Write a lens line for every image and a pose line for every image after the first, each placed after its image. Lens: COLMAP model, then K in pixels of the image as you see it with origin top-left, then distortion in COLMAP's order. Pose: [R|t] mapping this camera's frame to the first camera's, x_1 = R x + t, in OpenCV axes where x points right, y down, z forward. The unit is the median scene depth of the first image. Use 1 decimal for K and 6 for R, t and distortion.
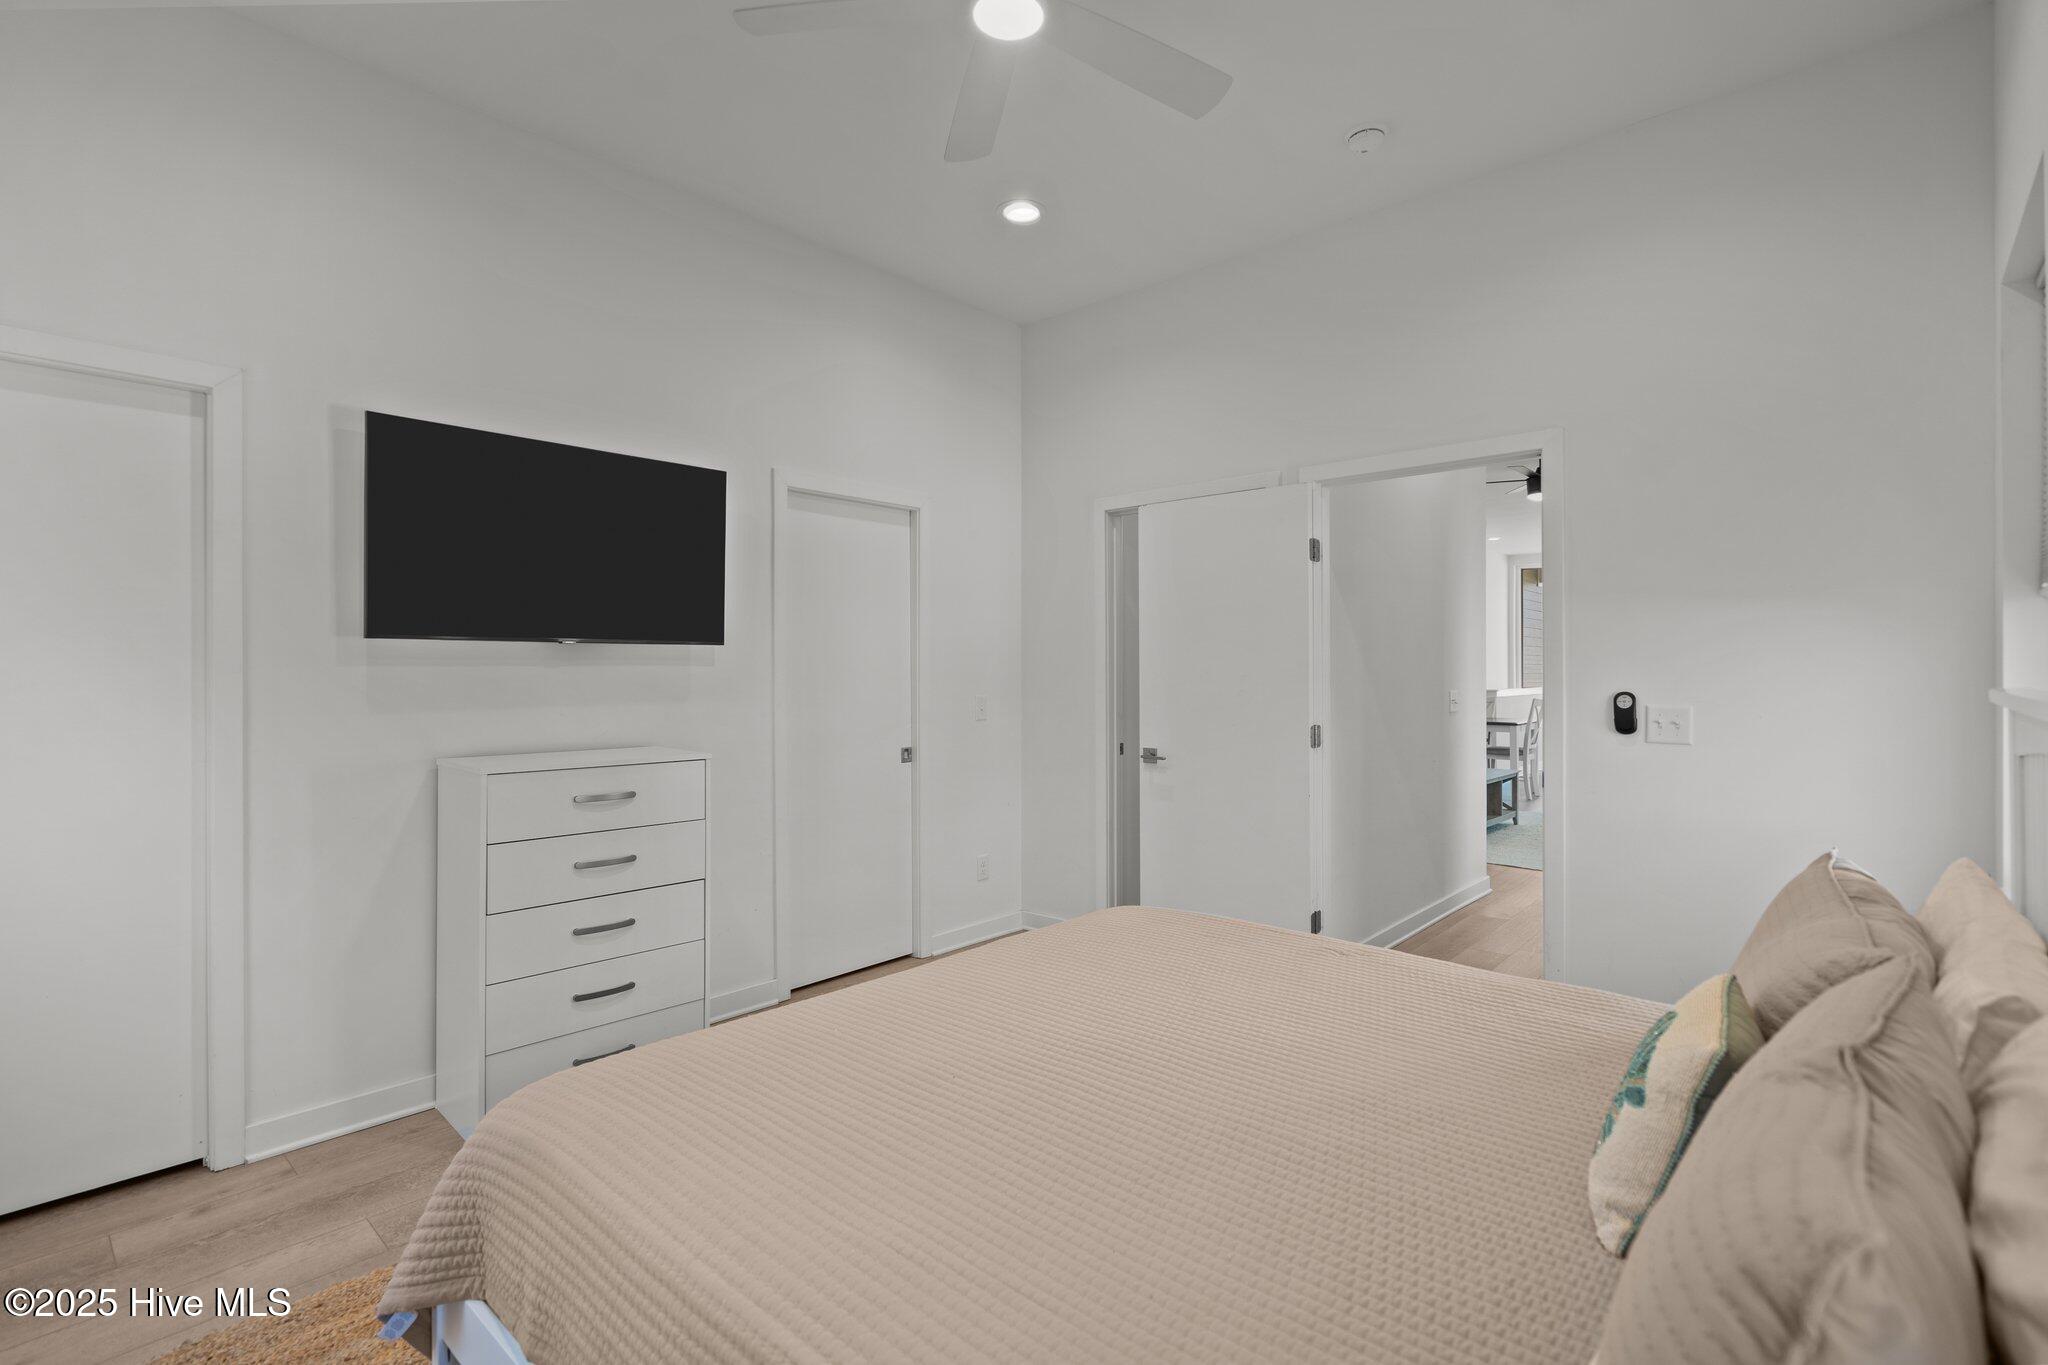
lens RADIAL K [[942.5, 0, 1015.9], [0, 942.5, 675.7], [0, 0, 1]] dist [0.000274, 0.000241]
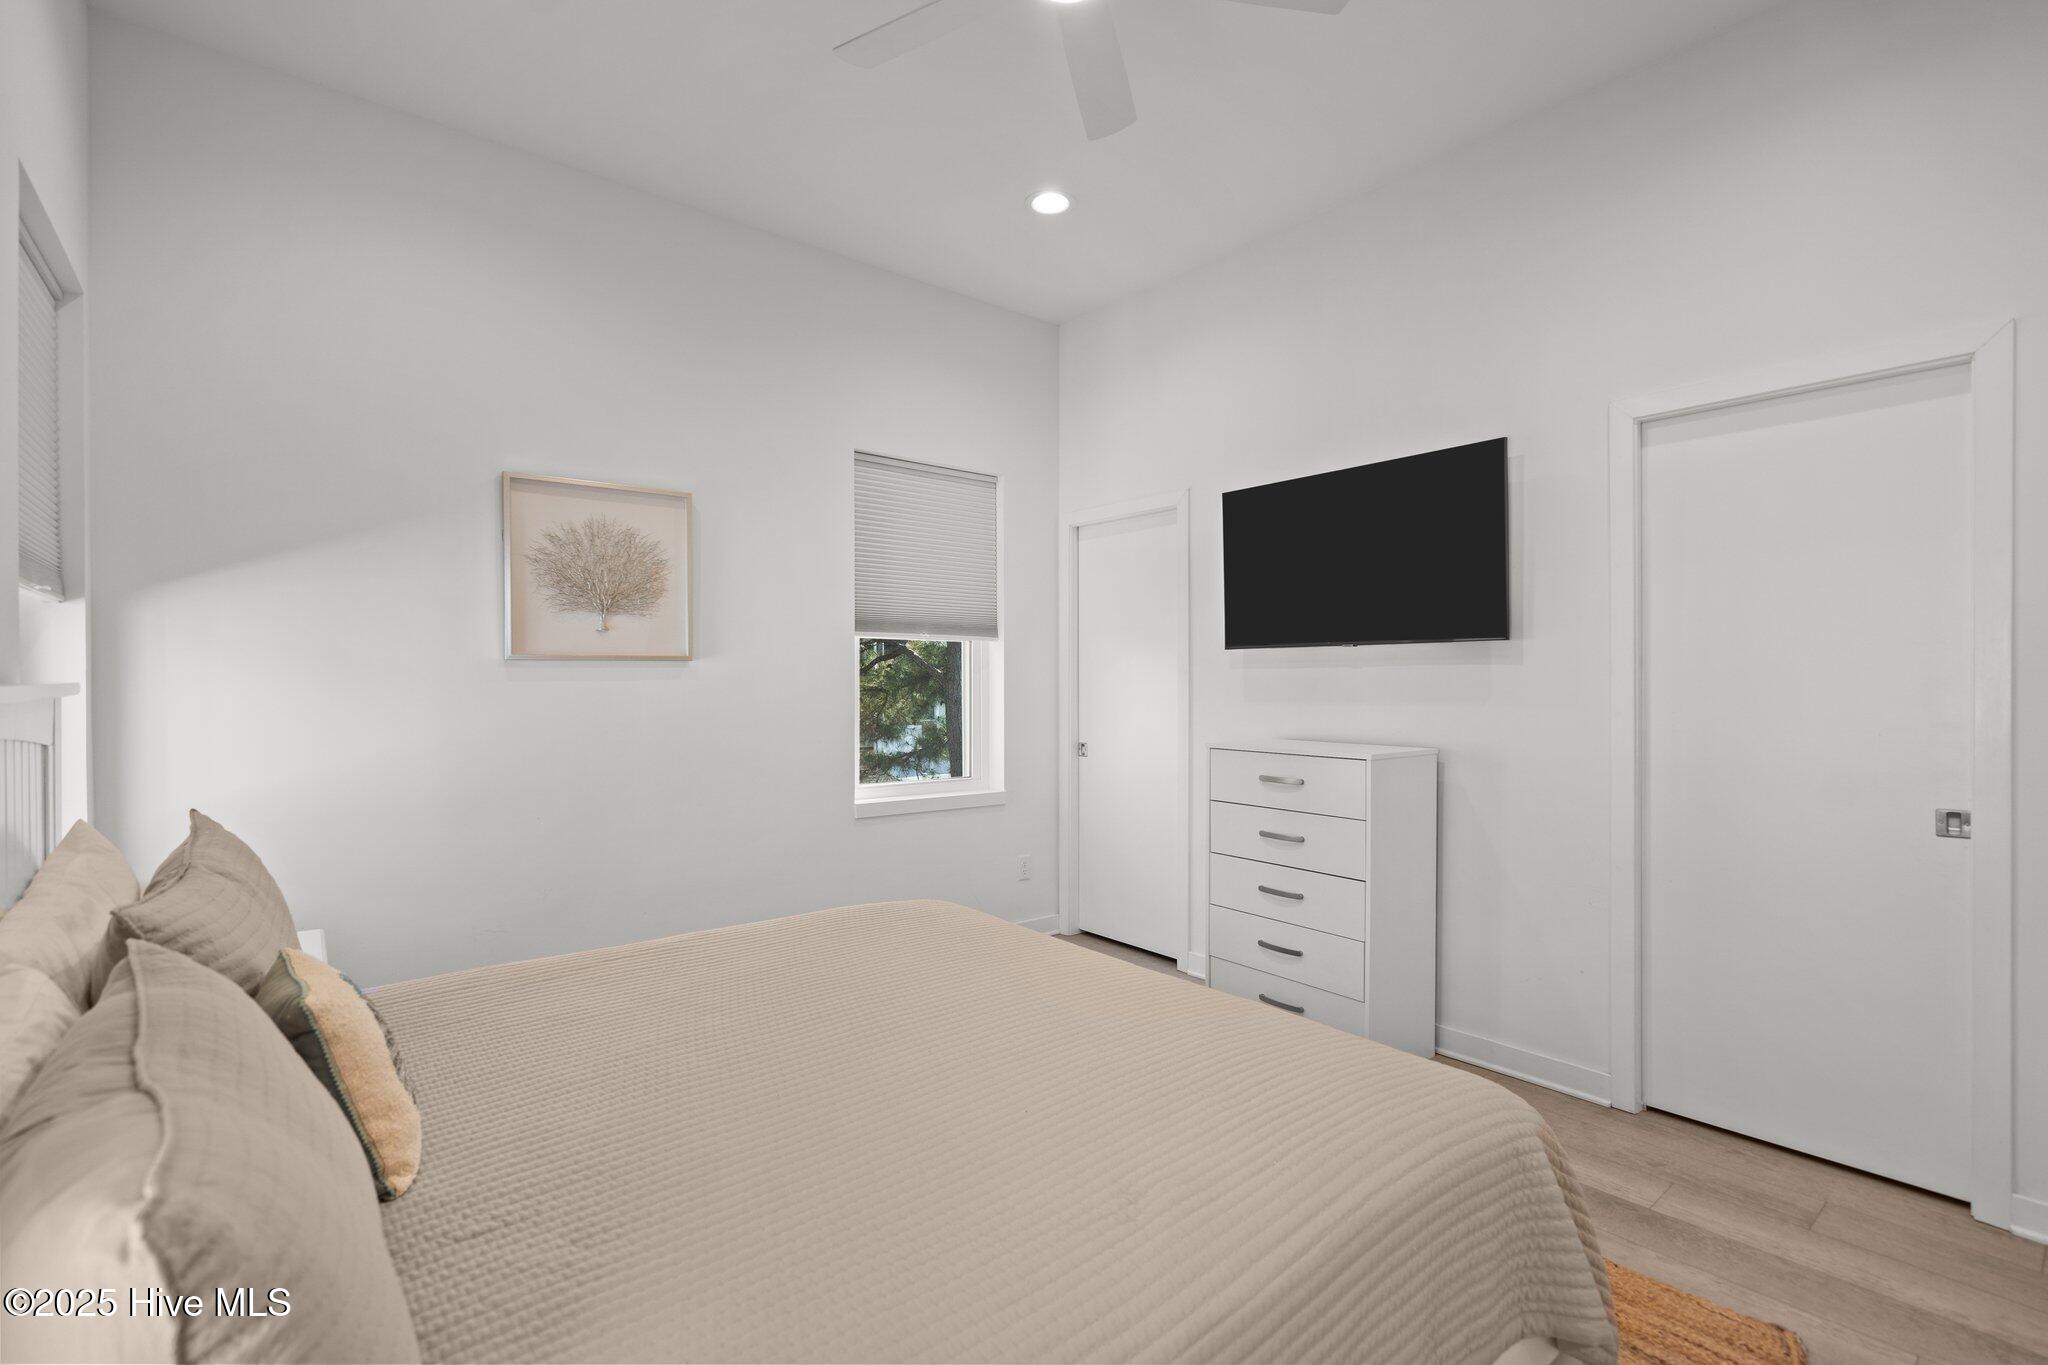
lens RADIAL K [[934.5, 0, 1022.0], [0, 934.5, 686.2], [0, 0, 1]] dist [-0.001295, 0.000692]
pose [[-0.143577, 0.008454, -0.989603, 0.726028], [-0.005394, 0.999942, 0.009325, 0.005132], [0.989624, 0.006677, -0.143523, 0.834407]]
